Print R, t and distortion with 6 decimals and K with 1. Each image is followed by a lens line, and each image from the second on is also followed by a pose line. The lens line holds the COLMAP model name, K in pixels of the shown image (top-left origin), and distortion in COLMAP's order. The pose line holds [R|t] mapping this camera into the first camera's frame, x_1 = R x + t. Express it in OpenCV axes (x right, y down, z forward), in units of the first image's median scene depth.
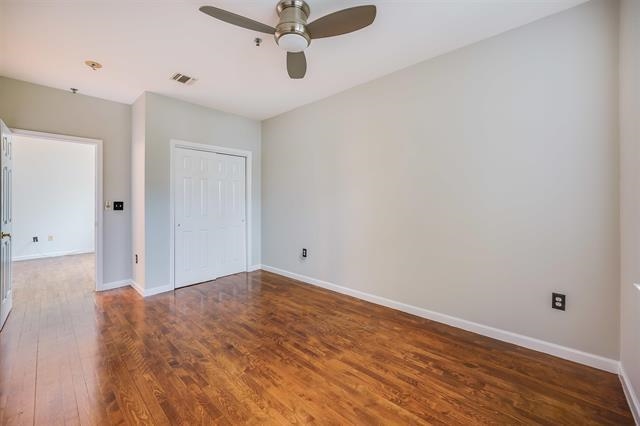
lens RADIAL K [[259.8, 0, 319.2], [0, 259.8, 208.8], [0, 0, 1]] dist [-0.013081, -0.000068]
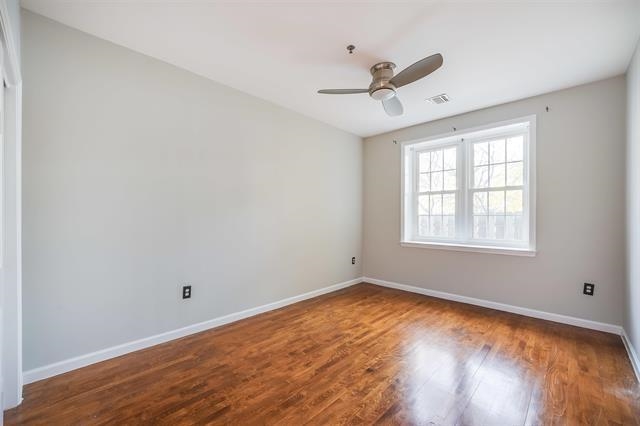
lens RADIAL K [[260.4, 0, 309.2], [0, 260.4, 217.4], [0, 0, 1]] dist [-0.001482, -0.000058]
pose [[0.049227, -0.004479, 0.998778, -1.170443], [0.021386, 0.999765, 0.003429, -0.040569], [-0.998559, 0.021191, 0.049311, 1.028629]]
